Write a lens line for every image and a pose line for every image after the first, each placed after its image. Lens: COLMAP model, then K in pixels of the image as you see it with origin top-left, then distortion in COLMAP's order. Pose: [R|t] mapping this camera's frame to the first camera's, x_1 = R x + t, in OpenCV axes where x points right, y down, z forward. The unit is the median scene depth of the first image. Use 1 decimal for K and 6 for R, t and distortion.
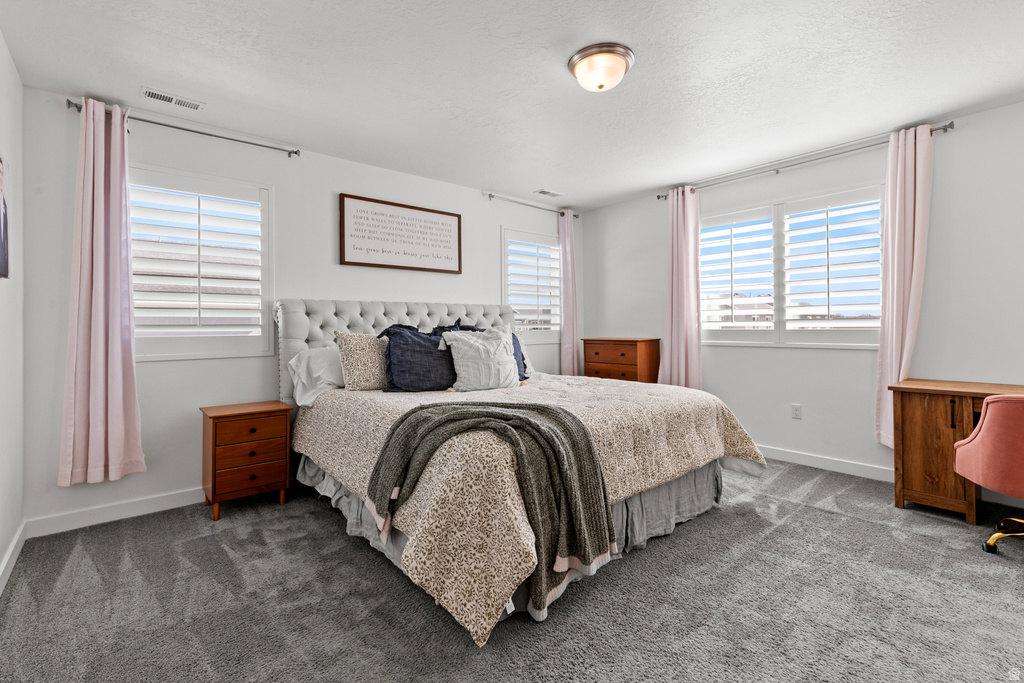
lens RADIAL K [[461.1, 0, 516.3], [0, 461.1, 327.2], [0, 0, 1]] dist [0.000218, -0.000389]
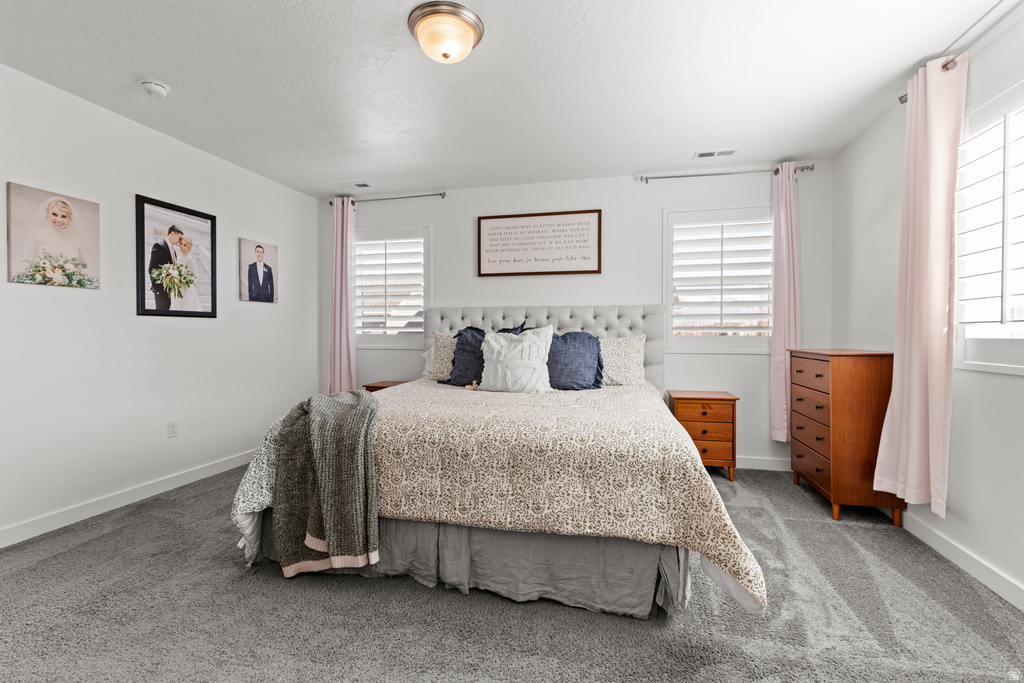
lens RADIAL K [[460.0, 0, 506.0], [0, 460.0, 334.4], [0, 0, 1]] dist [-0.000243, -0.000052]
pose [[0.579601, 0.012852, -0.814799, 0.608665], [-0.009007, 0.999916, 0.009365, 0.000978], [0.814850, 0.001911, 0.579668, 0.357083]]
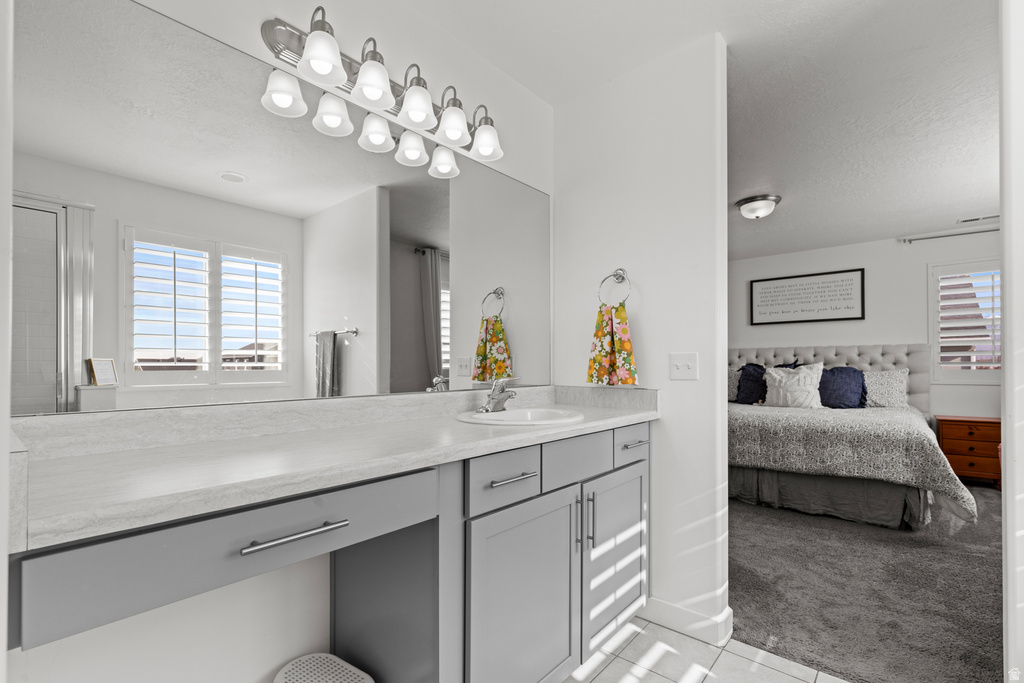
lens RADIAL K [[472.0, 0, 506.0], [0, 472.0, 361.6], [0, 0, 1]] dist [0.001376, 0.000501]
pose [[0.166828, -0.002641, -0.985982, 1.039138], [-0.002090, 0.999993, -0.003032, -0.004833], [0.985984, 0.002567, 0.166822, -0.095075]]
